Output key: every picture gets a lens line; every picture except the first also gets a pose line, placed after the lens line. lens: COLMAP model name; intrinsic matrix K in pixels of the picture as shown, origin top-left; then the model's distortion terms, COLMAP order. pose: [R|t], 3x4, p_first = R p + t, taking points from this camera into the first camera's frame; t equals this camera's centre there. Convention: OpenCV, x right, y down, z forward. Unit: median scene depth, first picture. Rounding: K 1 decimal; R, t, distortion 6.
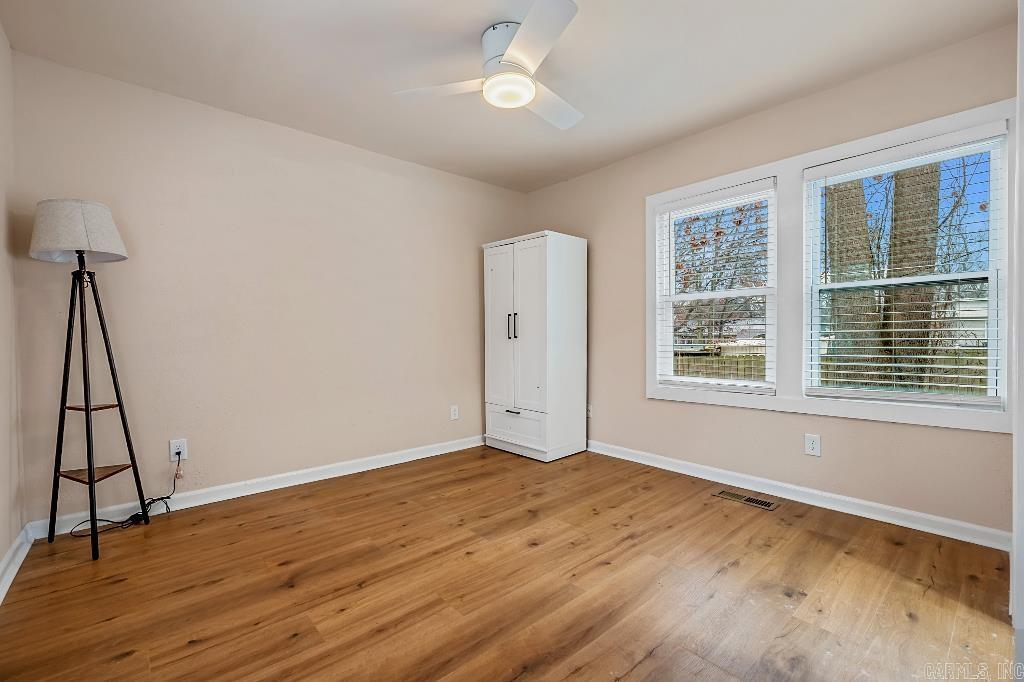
lens RADIAL K [[440.0, 0, 512.0], [0, 440.0, 337.1], [0, 0, 1]] dist [-0.000858, -0.000077]
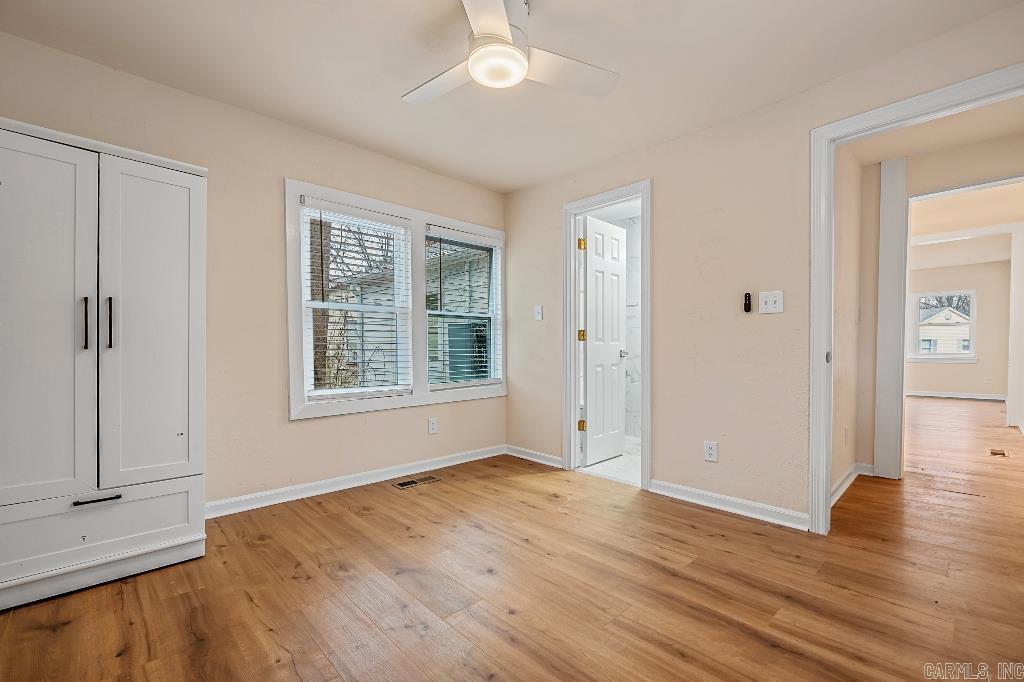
lens RADIAL K [[437.2, 0, 515.7], [0, 437.2, 345.6], [0, 0, 1]] dist [-0.002239, -0.000420]
pose [[-0.031480, 0.009685, 0.999457, -0.752000], [0.000478, 0.999953, -0.009675, 0.007732], [-0.999504, 0.000173, -0.031484, 0.846188]]
